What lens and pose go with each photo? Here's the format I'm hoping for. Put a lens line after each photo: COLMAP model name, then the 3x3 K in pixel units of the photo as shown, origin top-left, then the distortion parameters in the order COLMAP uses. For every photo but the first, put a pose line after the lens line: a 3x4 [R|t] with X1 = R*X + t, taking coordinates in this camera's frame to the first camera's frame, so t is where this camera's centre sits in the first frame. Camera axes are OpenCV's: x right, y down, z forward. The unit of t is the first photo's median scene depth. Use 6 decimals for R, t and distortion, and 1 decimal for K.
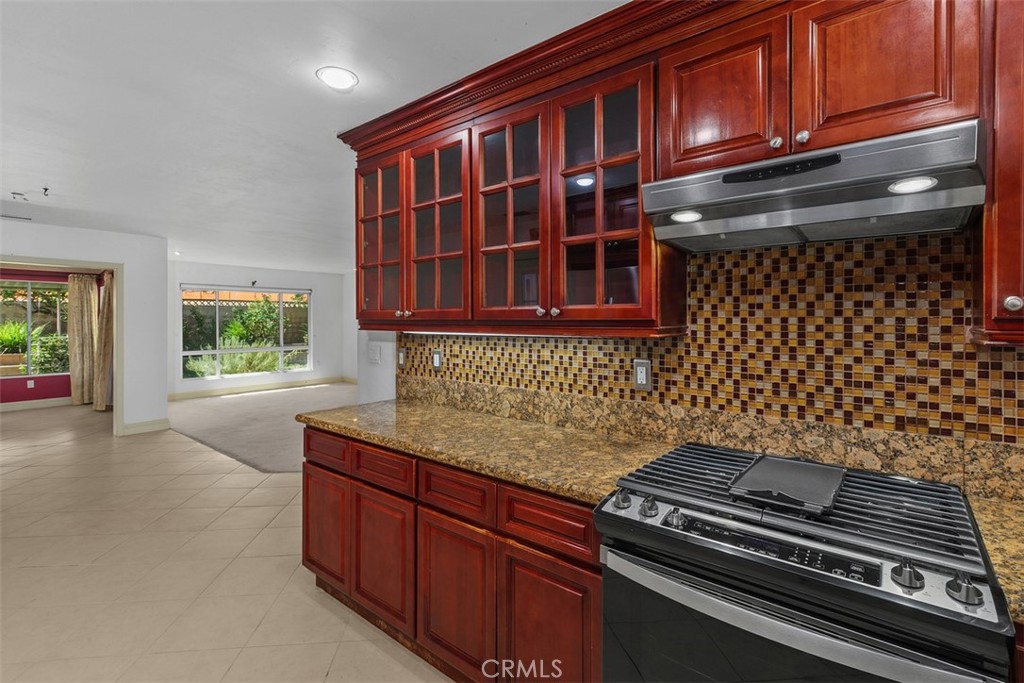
lens RADIAL K [[476.1, 0, 509.3], [0, 476.1, 321.4], [0, 0, 1]] dist [0.003278, -0.001646]
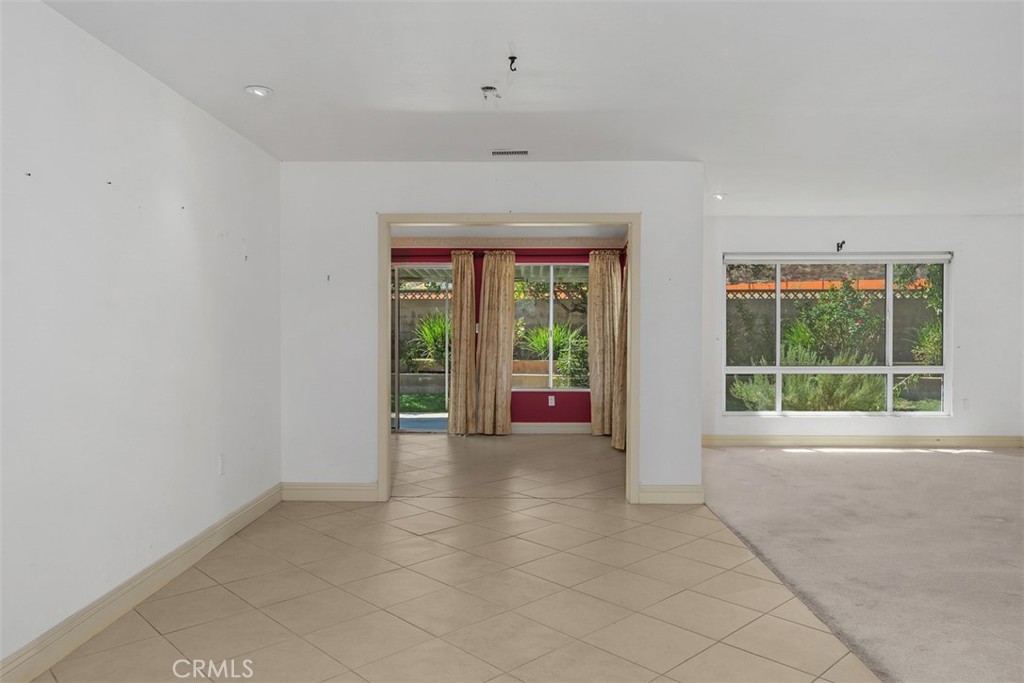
lens RADIAL K [[698.9, 0, 519.3], [0, 698.9, 340.7], [0, 0, 1]] dist [-0.010783, 0.000288]
pose [[0.629591, 0.017673, -0.776726, -0.153298], [-0.005495, 0.999818, 0.018295, 0.014180], [0.776907, -0.007250, 0.629573, 0.225086]]
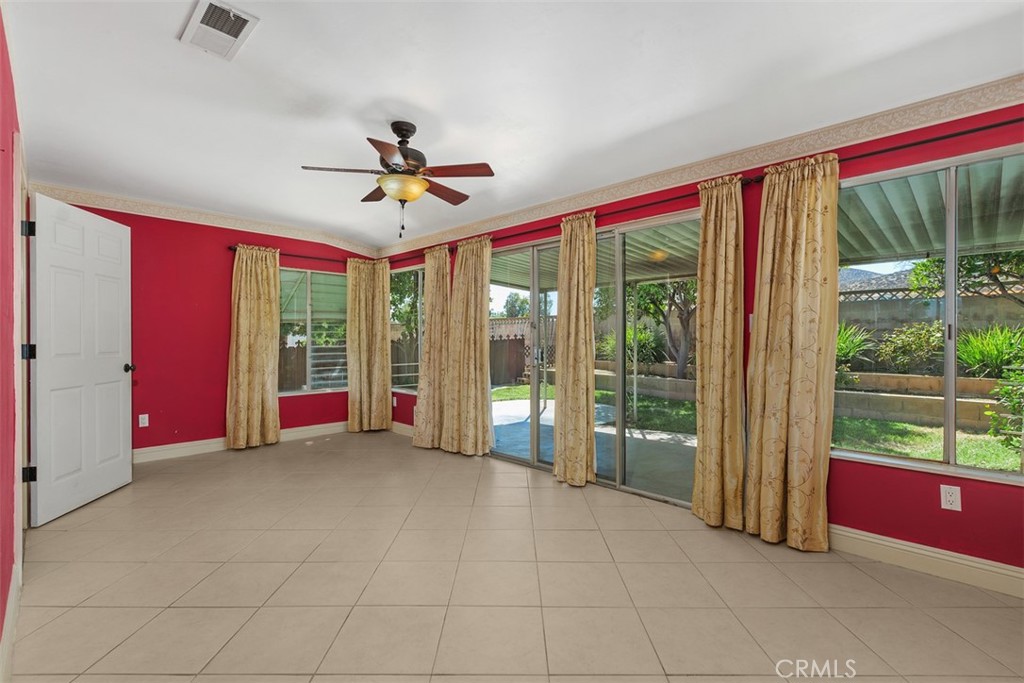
lens RADIAL K [[476.1, 0, 497.5], [0, 476.1, 338.2], [0, 0, 1]] dist [0.003278, -0.001646]
pose [[-0.092181, -0.001239, -0.995742, -0.563244], [-0.001828, 0.999998, -0.001075, 0.026008], [0.995741, 0.001721, -0.092183, 0.618296]]
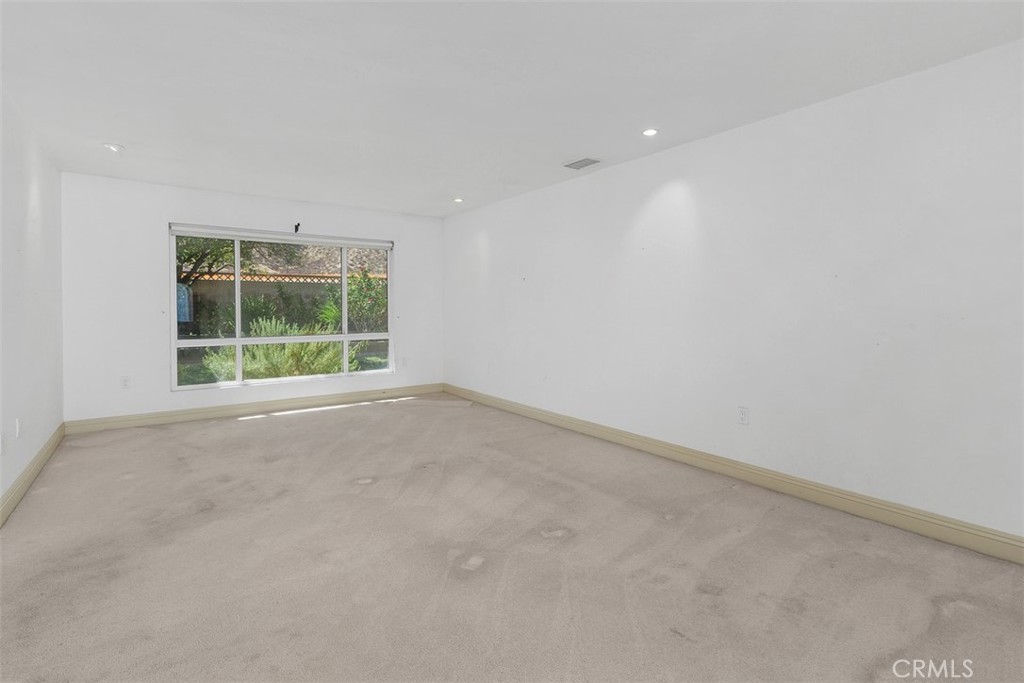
lens RADIAL K [[476.1, 0, 509.7], [0, 476.1, 315.7], [0, 0, 1]] dist [0.003278, -0.001646]
pose [[0.970918, 0.006027, -0.239338, -0.134631], [-0.003279, 0.999924, 0.011881, 0.022462], [0.239391, -0.010751, 0.970864, 0.492497]]
